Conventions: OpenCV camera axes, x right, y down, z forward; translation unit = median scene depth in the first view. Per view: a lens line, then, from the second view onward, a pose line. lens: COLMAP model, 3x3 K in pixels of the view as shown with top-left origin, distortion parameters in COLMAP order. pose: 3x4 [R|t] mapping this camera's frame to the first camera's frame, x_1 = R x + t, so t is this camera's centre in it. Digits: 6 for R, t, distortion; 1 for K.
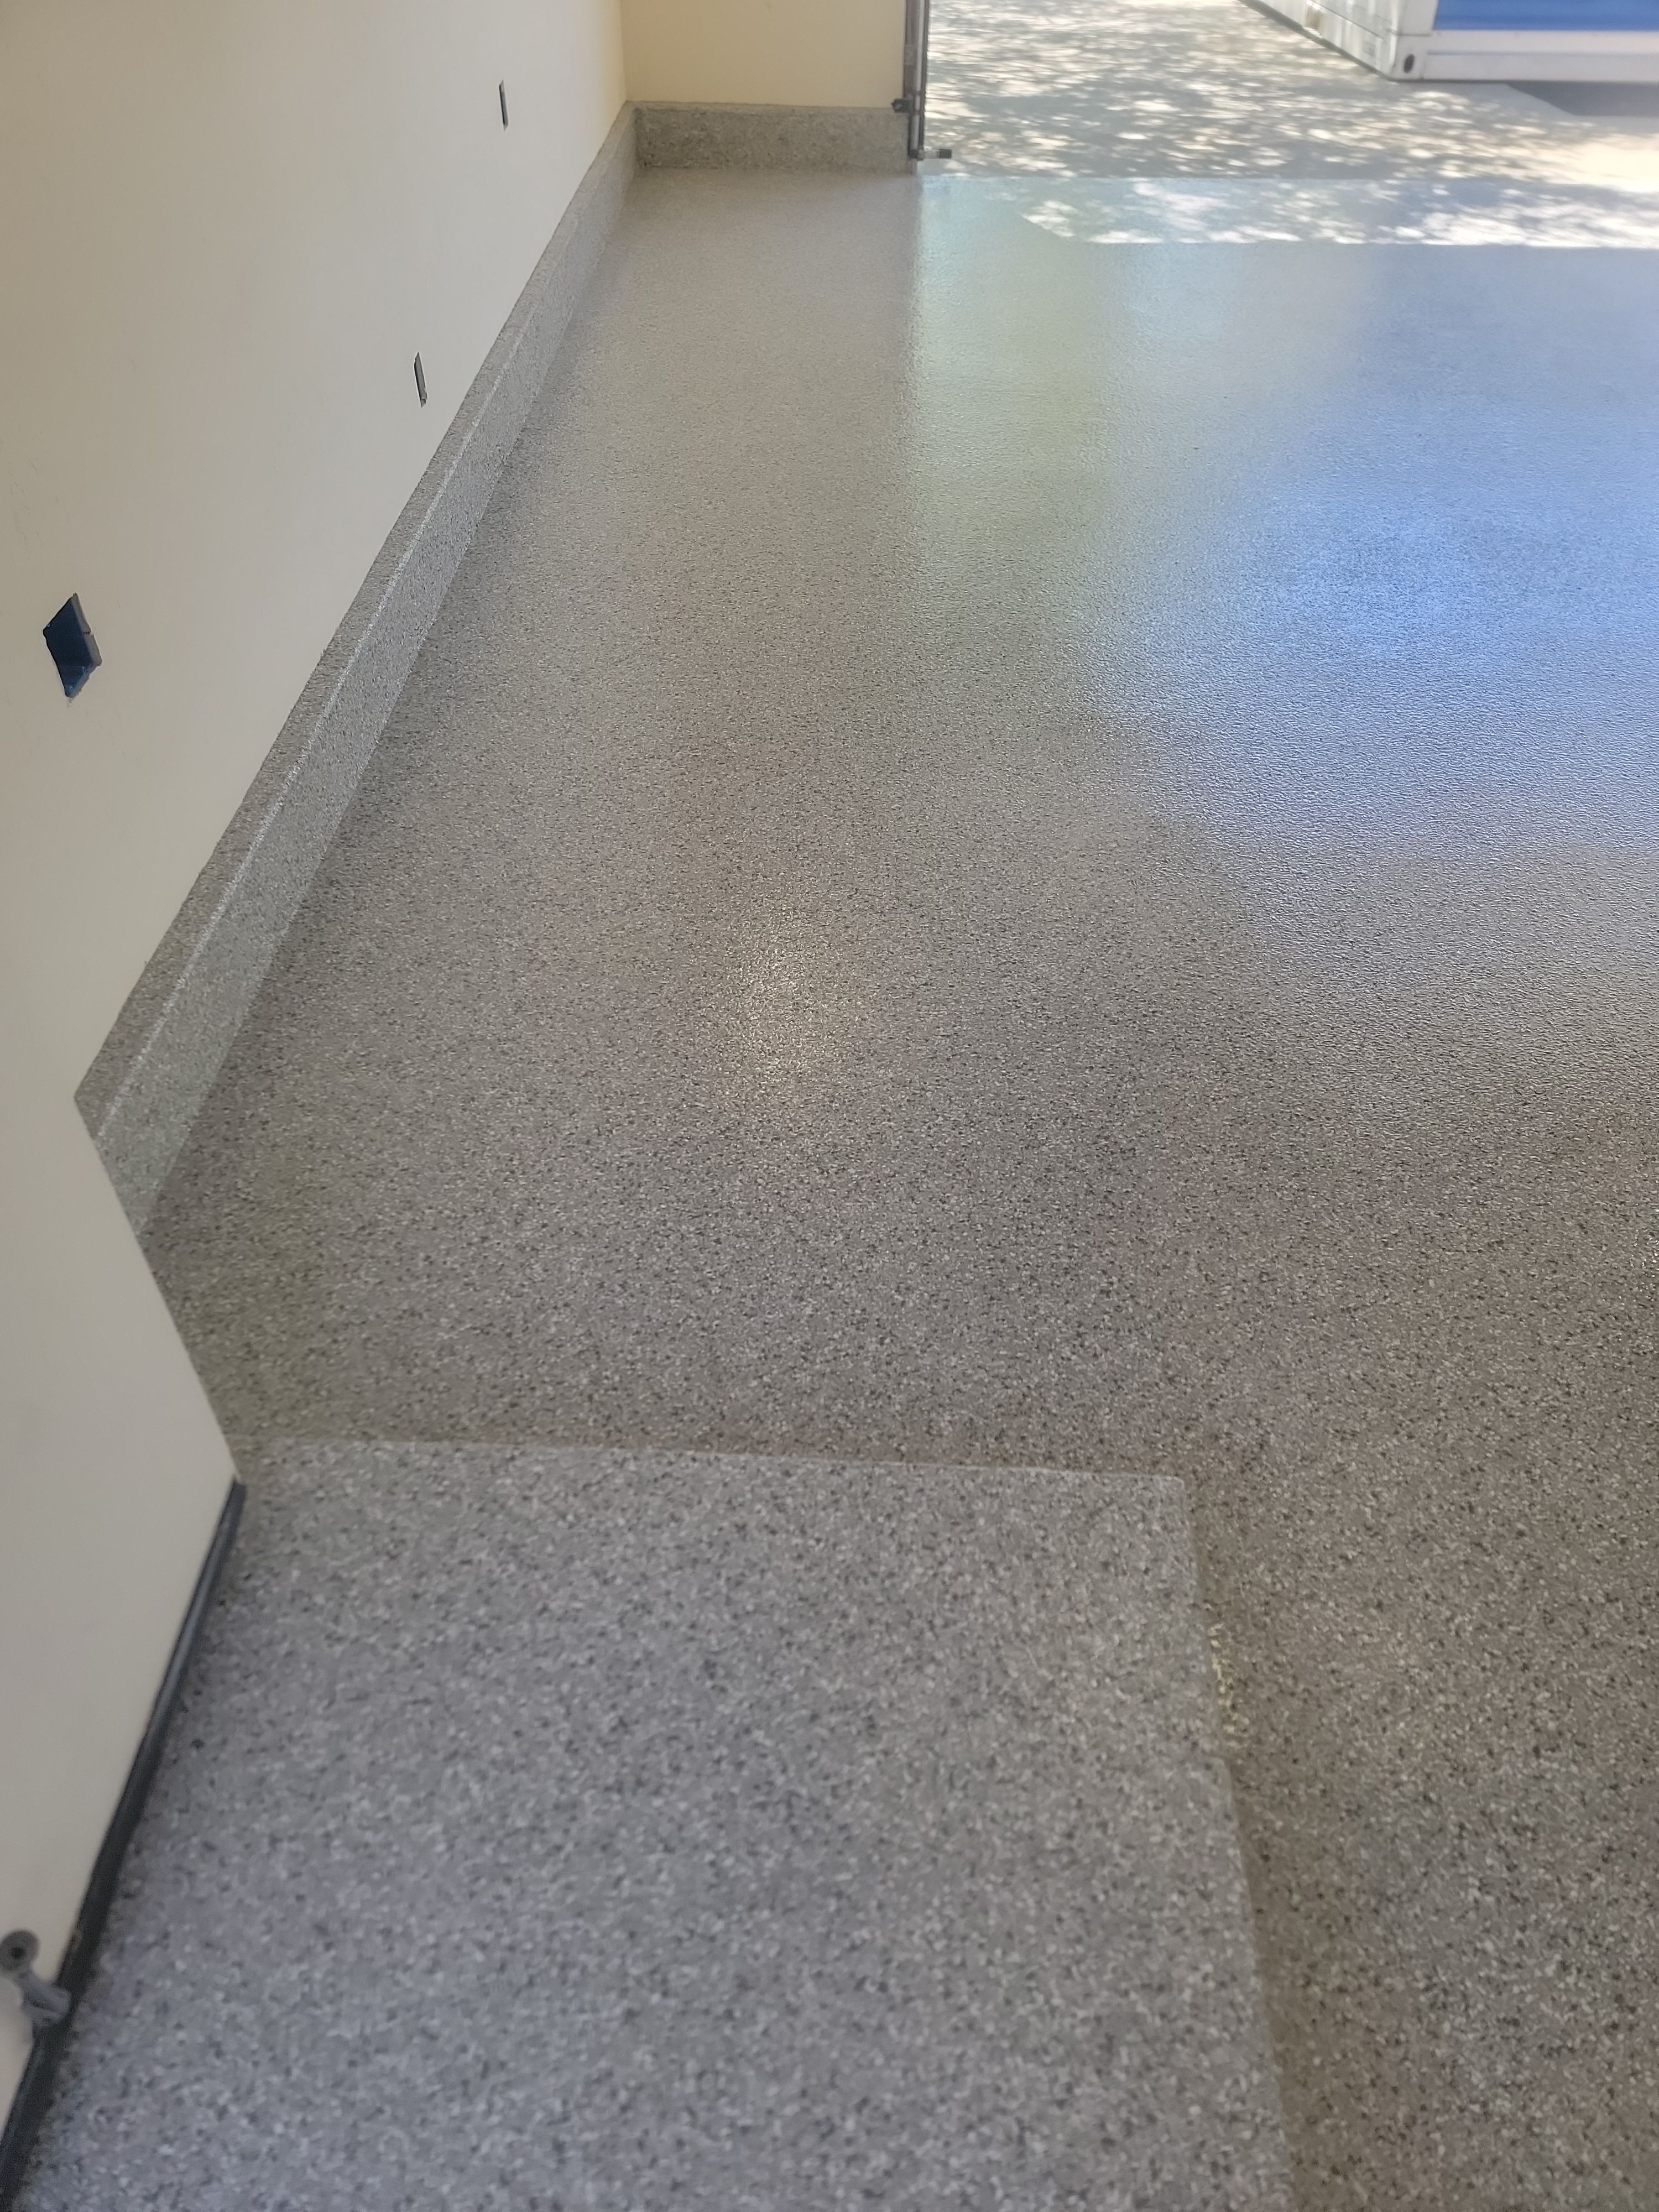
lens RADIAL K [[1546.1, 0, 818.9], [0, 1546.1, 1139.6], [0, 0, 1]] dist [0.100417, -0.088375]
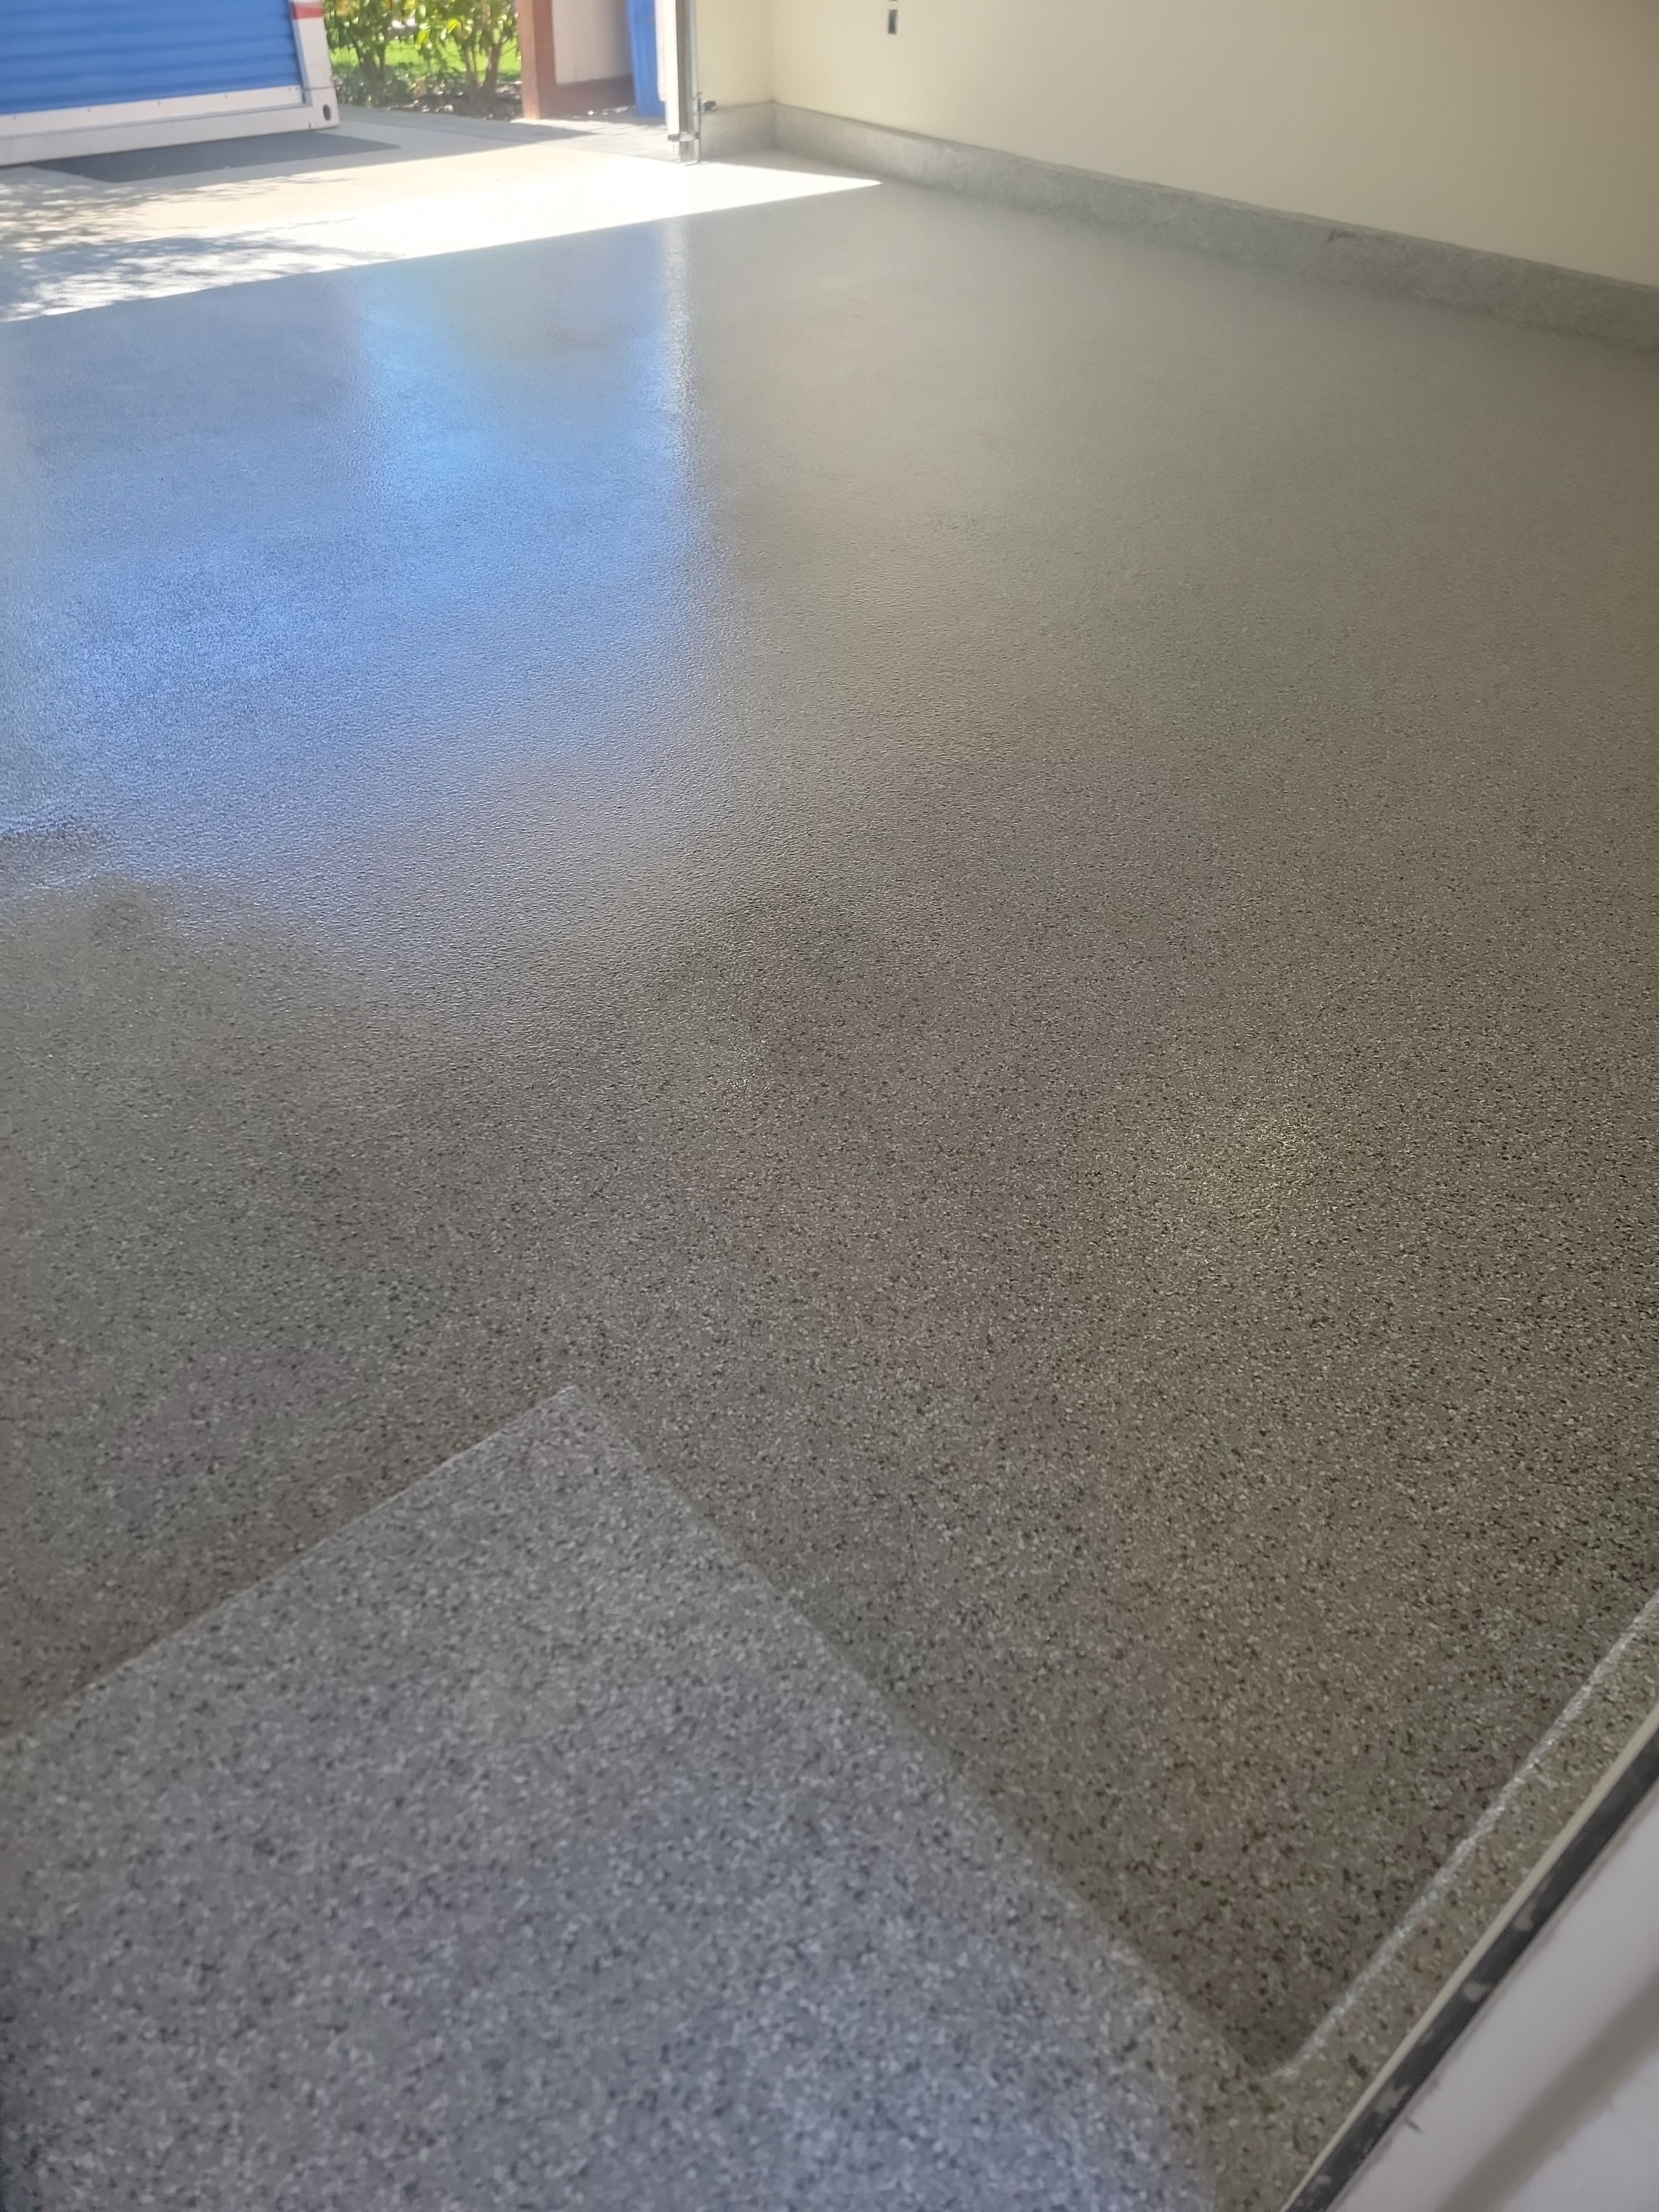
lens RADIAL K [[1546.1, 0, 818.9], [0, 1546.1, 1139.6], [0, 0, 1]] dist [0.100417, -0.088375]
pose [[0.707511, -0.459581, 0.536855, -0.144042], [0.484842, 0.868349, 0.104396, 0.050595], [-0.514156, 0.186428, 0.837191, 0.019502]]
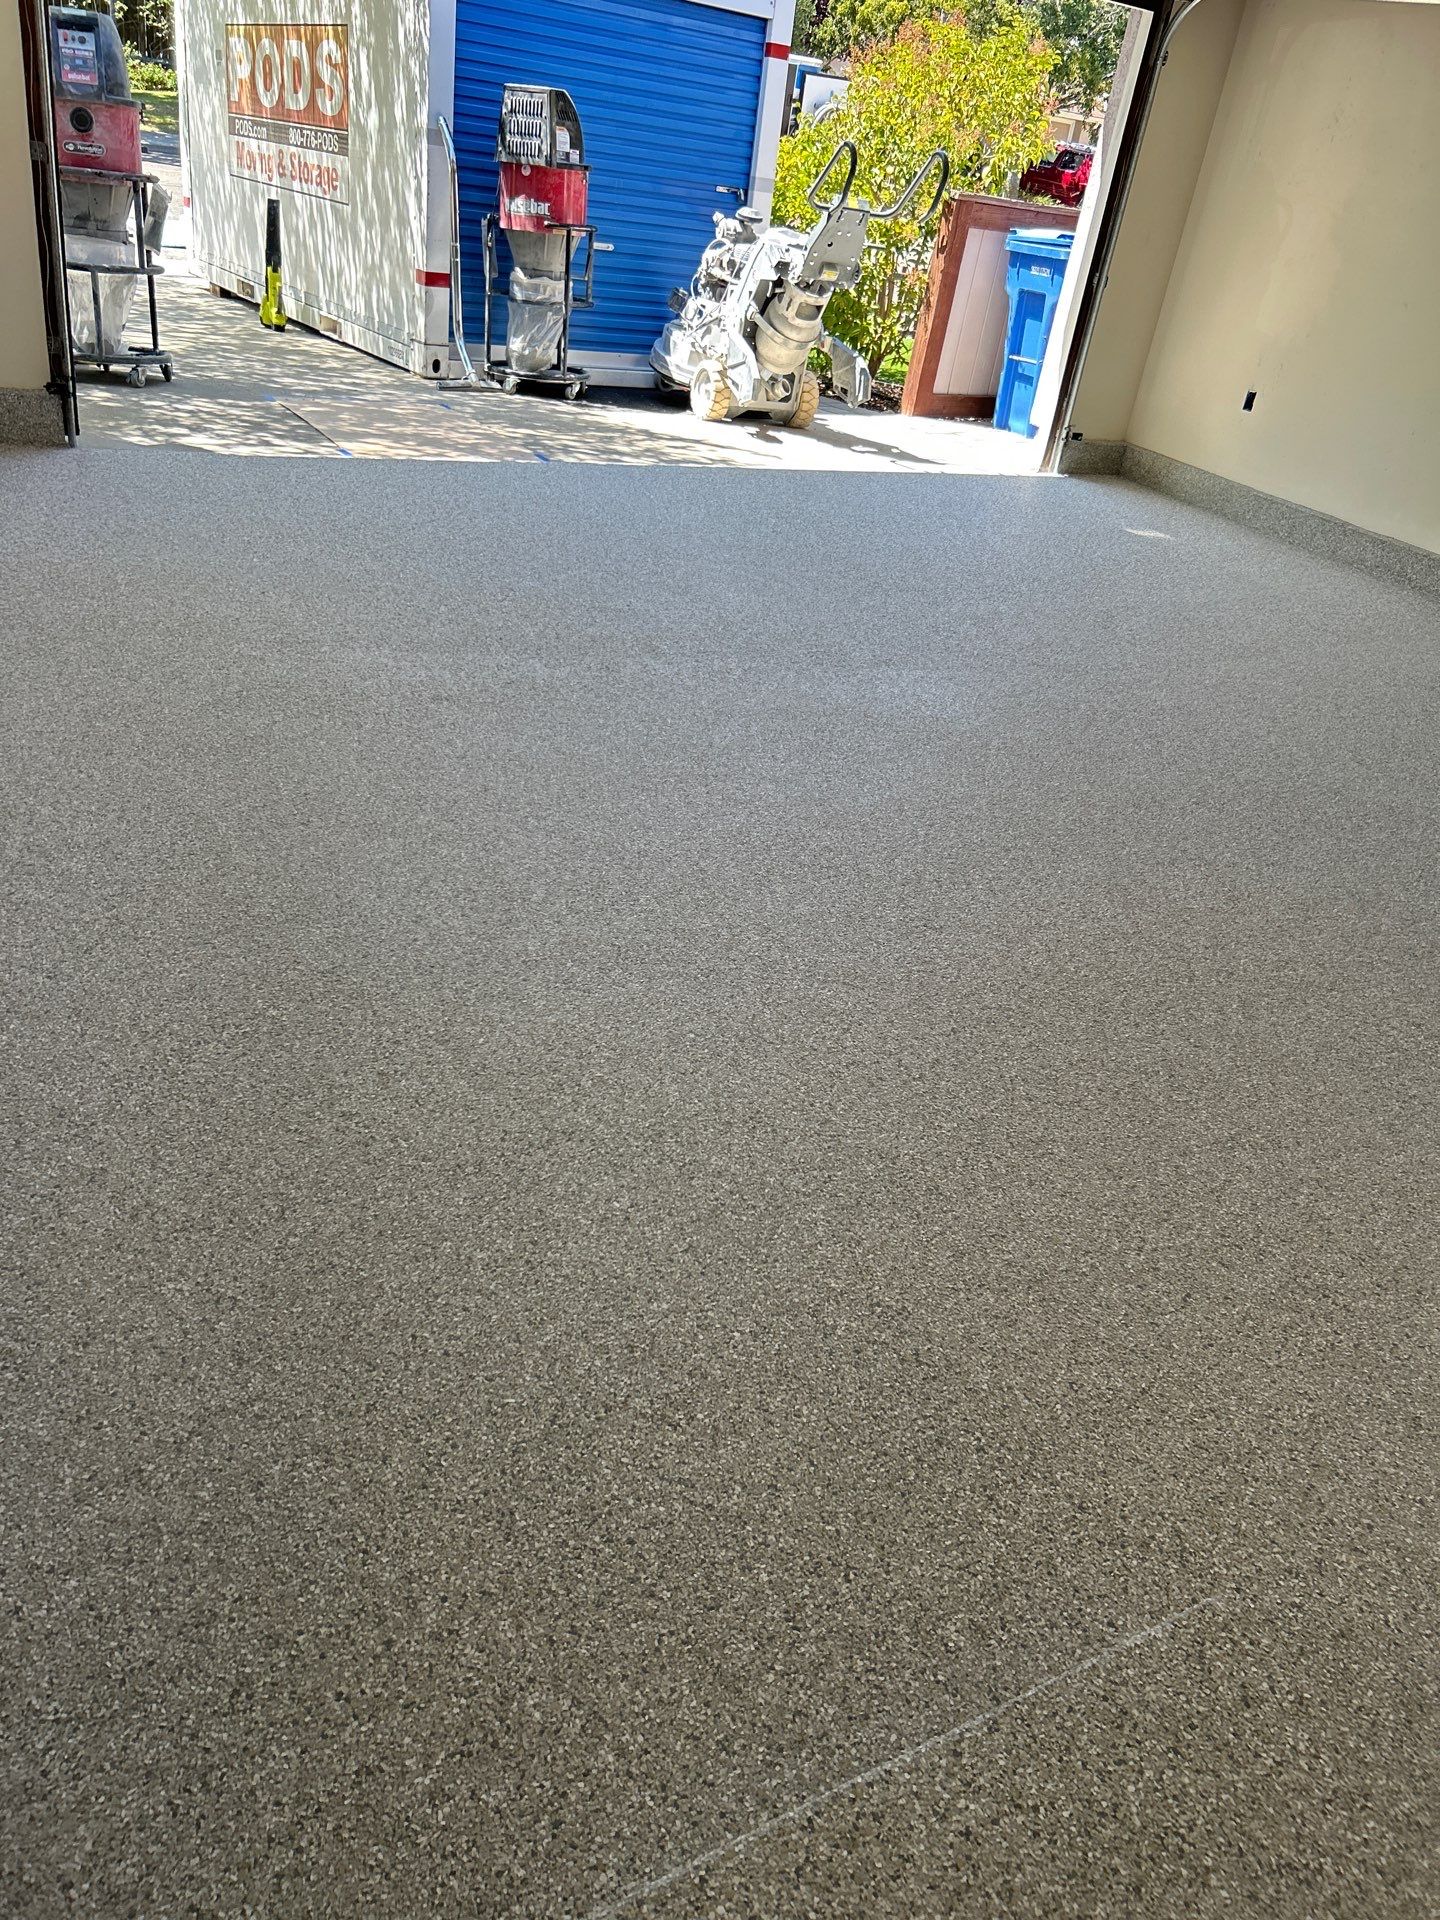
lens RADIAL K [[1489.0, 0, 679.9], [0, 1489.0, 958.4], [0, 0, 1]] dist [0.006835, -0.000994]
pose [[0.827762, -0.172960, 0.533756, -0.624628], [0.274449, 0.954542, -0.116309, -0.211999], [-0.489376, 0.242764, 0.837602, 0.213979]]
